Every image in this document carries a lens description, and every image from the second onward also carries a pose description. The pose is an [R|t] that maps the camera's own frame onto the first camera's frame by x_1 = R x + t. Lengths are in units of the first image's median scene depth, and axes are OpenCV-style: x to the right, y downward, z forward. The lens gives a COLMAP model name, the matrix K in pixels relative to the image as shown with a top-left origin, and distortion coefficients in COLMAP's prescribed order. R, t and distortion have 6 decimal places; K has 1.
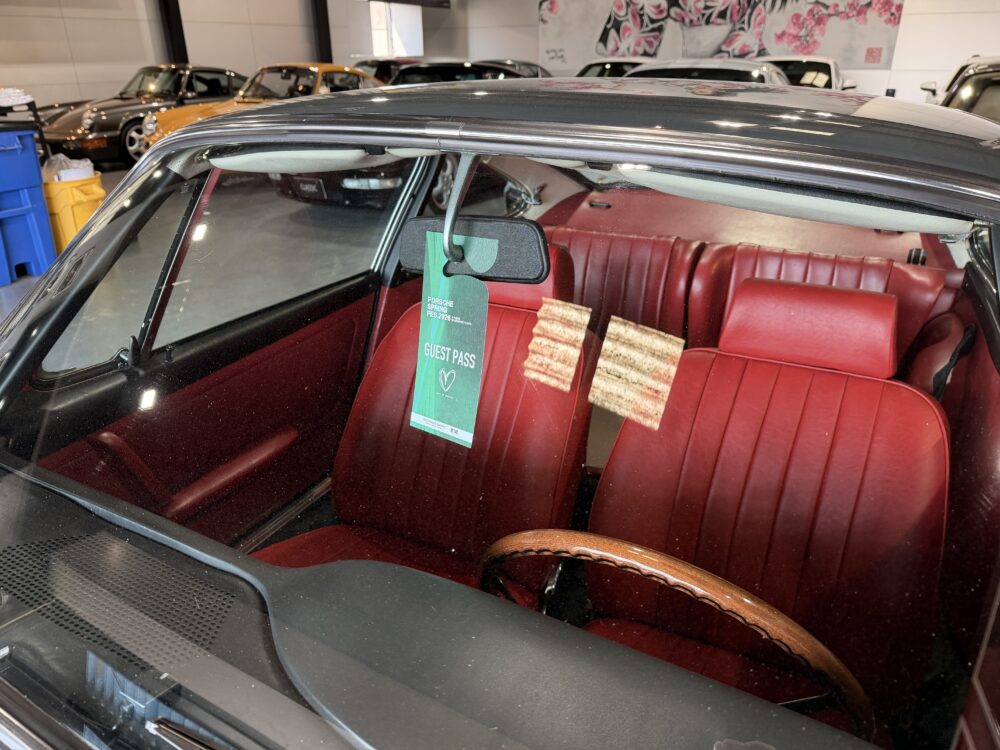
lens RADIAL K [[700.7, 0, 500.0], [0, 700.7, 375.0], [0, 0, 1]] dist [0.049399, 0.000620]
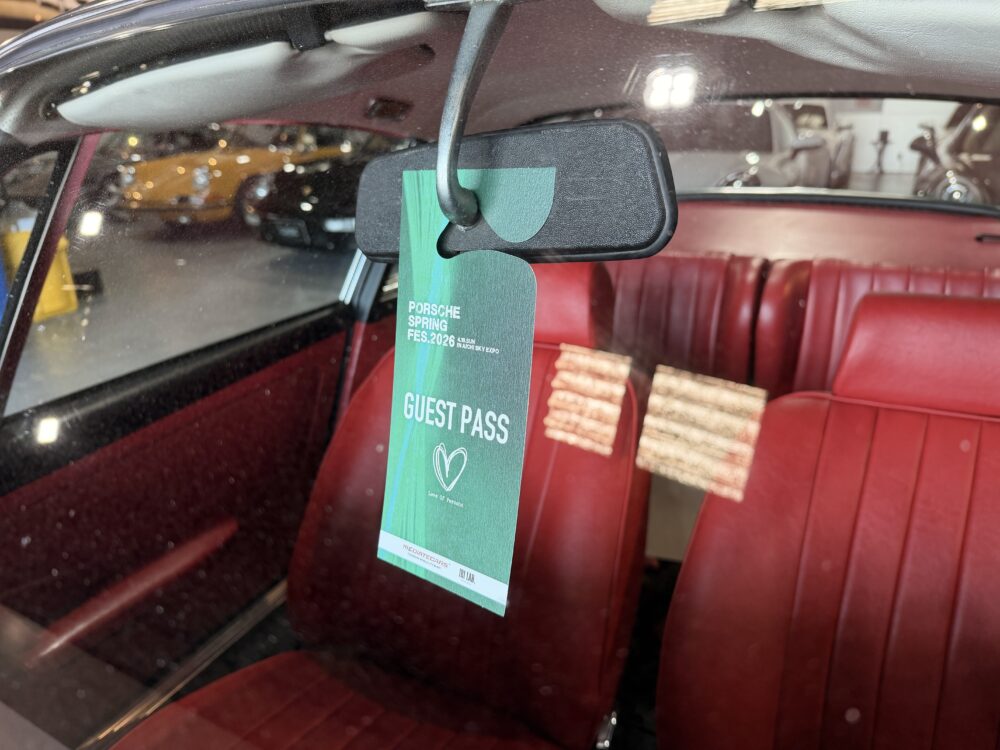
lens RADIAL K [[700.7, 0, 500.0], [0, 700.7, 375.0], [0, 0, 1]] dist [0.049399, 0.000620]
pose [[0.999645, -0.024929, 0.009363, -0.026611], [0.025546, 0.997018, -0.072815, -0.012828], [-0.007520, 0.073028, 0.997302, 0.309576]]
